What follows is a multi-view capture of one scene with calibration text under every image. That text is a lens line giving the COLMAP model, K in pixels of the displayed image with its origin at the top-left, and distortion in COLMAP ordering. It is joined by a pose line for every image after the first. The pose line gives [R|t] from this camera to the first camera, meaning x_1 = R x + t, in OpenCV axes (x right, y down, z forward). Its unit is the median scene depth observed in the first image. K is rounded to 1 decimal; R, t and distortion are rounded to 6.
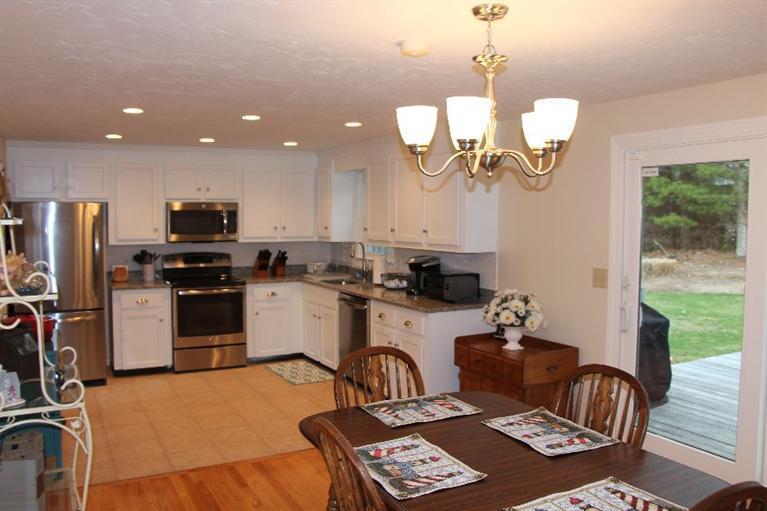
lens RADIAL K [[641.1, 0, 382.9], [0, 641.1, 251.0], [0, 0, 1]] dist [-0.174587, 0.139483]
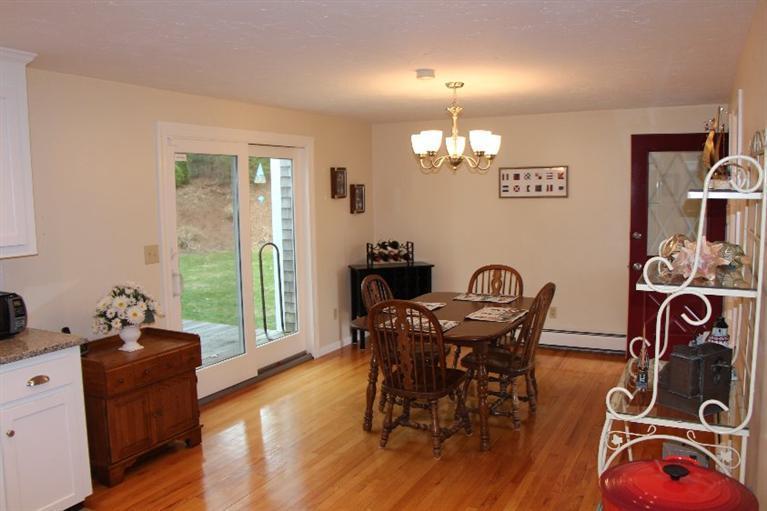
lens RADIAL K [[641.1, 0, 387.2], [0, 641.1, 261.1], [0, 0, 1]] dist [-0.174587, 0.139483]
pose [[-0.564929, -0.080968, 0.821158, -0.484378], [0.064071, 0.987865, 0.141485, -0.045012], [-0.822649, 0.132541, -0.552885, 0.826629]]
